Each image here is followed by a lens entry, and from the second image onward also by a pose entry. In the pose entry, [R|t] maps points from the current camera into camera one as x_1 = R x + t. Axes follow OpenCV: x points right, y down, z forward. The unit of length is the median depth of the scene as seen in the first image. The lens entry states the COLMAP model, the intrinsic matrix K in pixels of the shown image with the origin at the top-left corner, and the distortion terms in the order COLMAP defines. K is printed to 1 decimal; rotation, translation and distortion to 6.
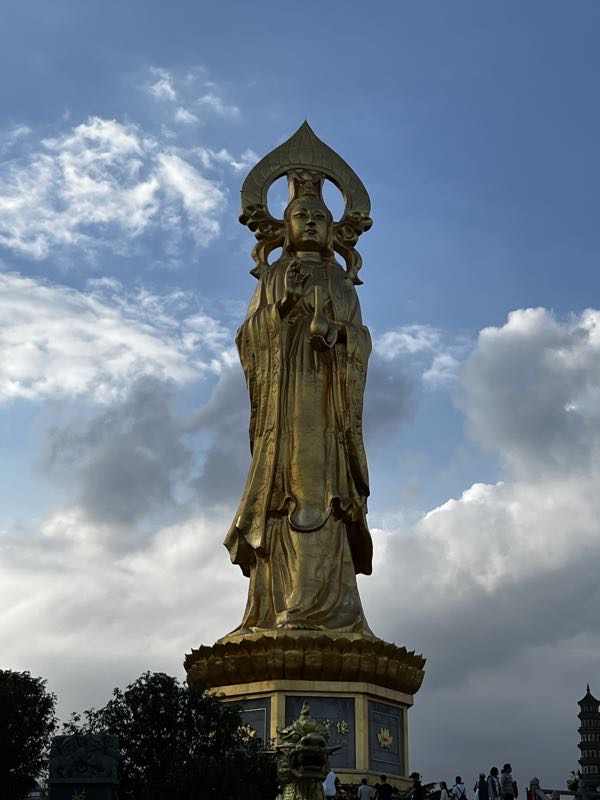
lens RADIAL K [[1292.4, 0, 300.0], [0, 1292.4, 400.0], [0, 0, 1]] dist [0.254579, -1.297484]
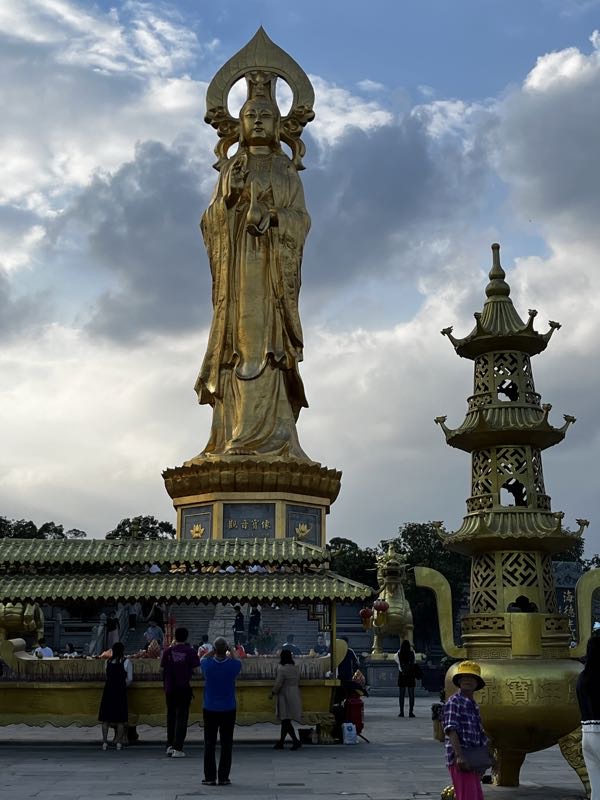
lens RADIAL K [[1292.4, 0, 300.0], [0, 1292.4, 400.0], [0, 0, 1]] dist [0.254579, -1.297484]
pose [[0.988103, -0.037363, -0.149188, 0.240102], [0.062083, 0.984395, 0.164657, -0.085613], [0.140708, -0.171960, 0.975003, -0.254147]]
